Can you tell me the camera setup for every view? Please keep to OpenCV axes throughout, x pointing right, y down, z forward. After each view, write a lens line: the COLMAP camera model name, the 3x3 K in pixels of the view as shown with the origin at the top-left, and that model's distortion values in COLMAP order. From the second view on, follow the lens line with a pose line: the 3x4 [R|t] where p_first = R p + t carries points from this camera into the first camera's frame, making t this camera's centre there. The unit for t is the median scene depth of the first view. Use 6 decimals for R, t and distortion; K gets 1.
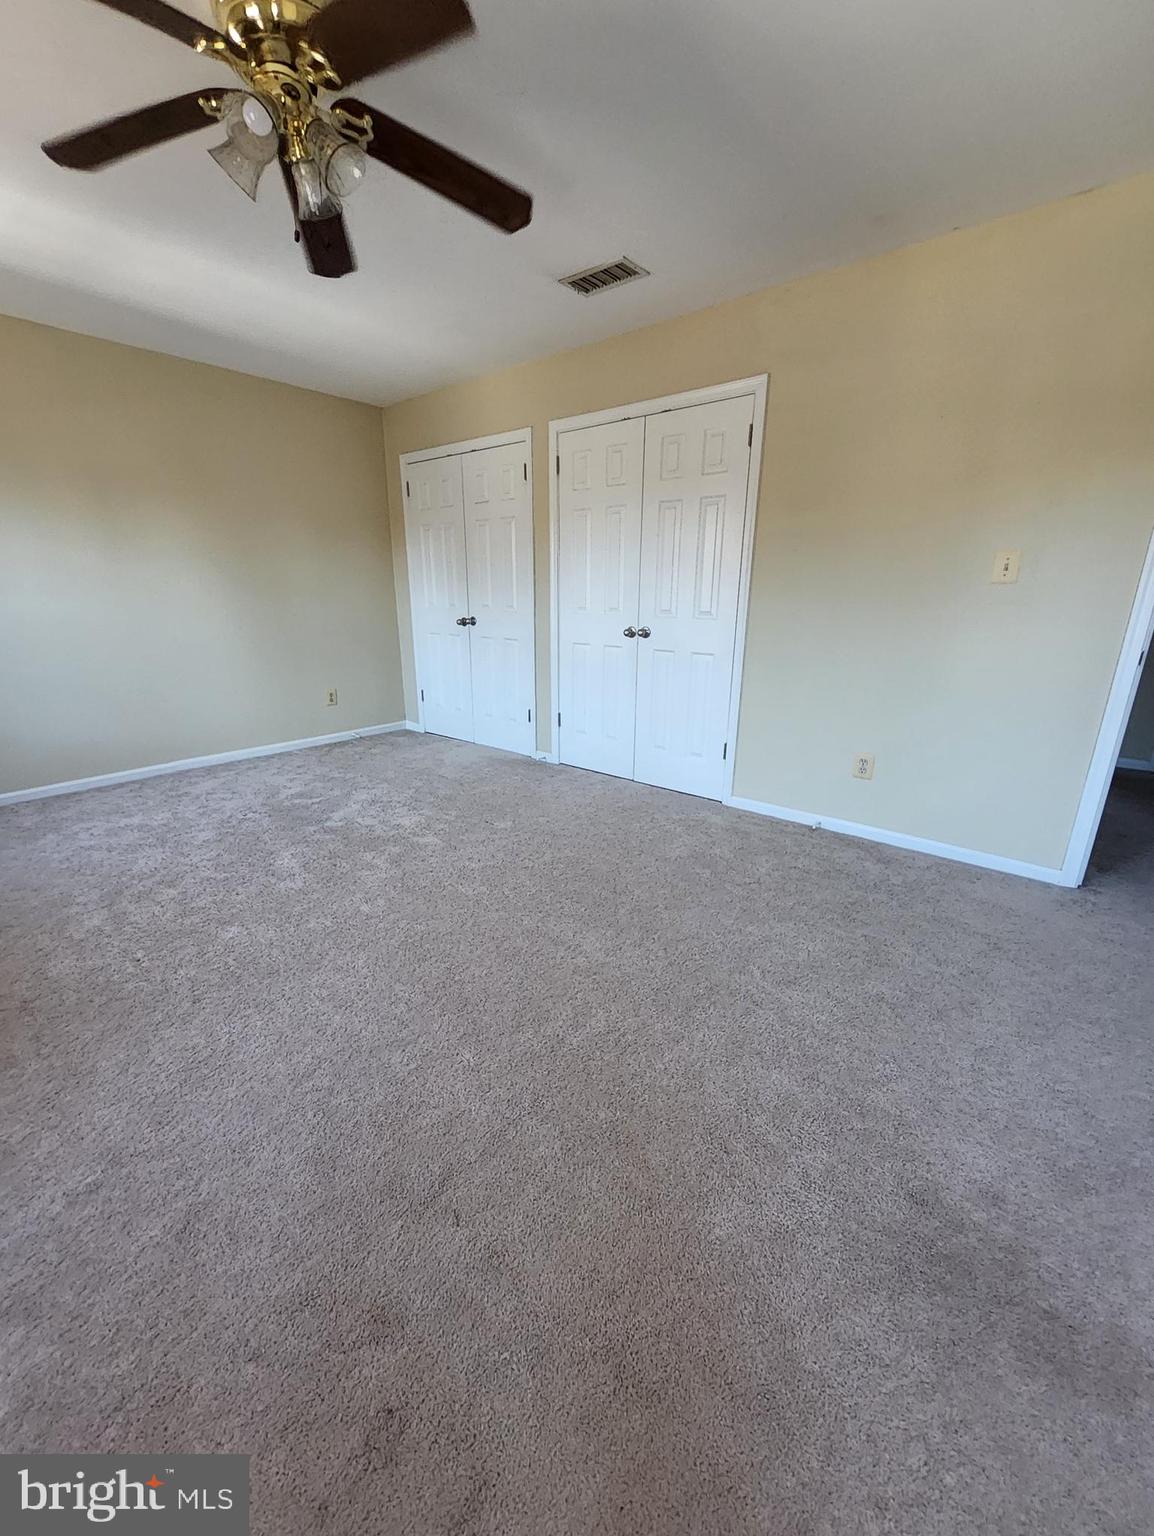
lens RADIAL K [[602.8, 0, 573.1], [0, 602.8, 769.1], [0, 0, 1]] dist [0.009900, -0.007587]
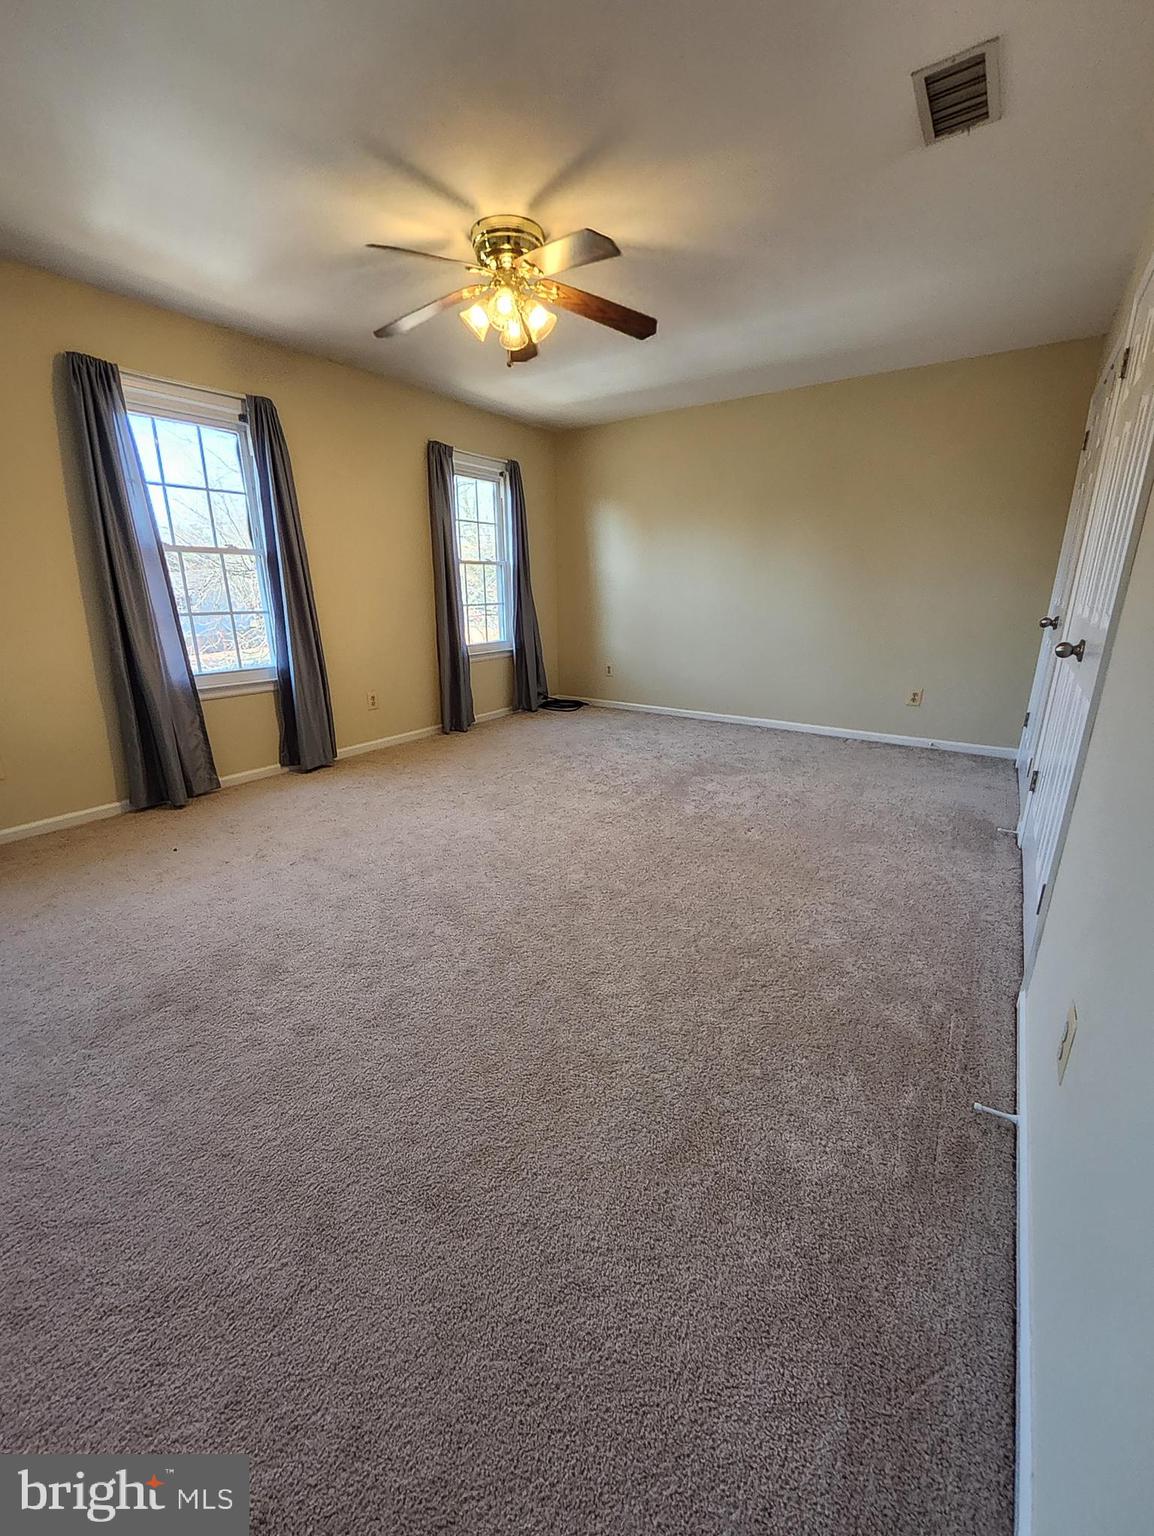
lens RADIAL K [[602.8, 0, 573.1], [0, 602.8, 769.1], [0, 0, 1]] dist [0.009900, -0.007587]
pose [[0.085798, 0.289745, -0.953251, 0.602755], [-0.279903, 0.925255, 0.256043, -0.138155], [0.956187, 0.244850, 0.160485, 0.484459]]
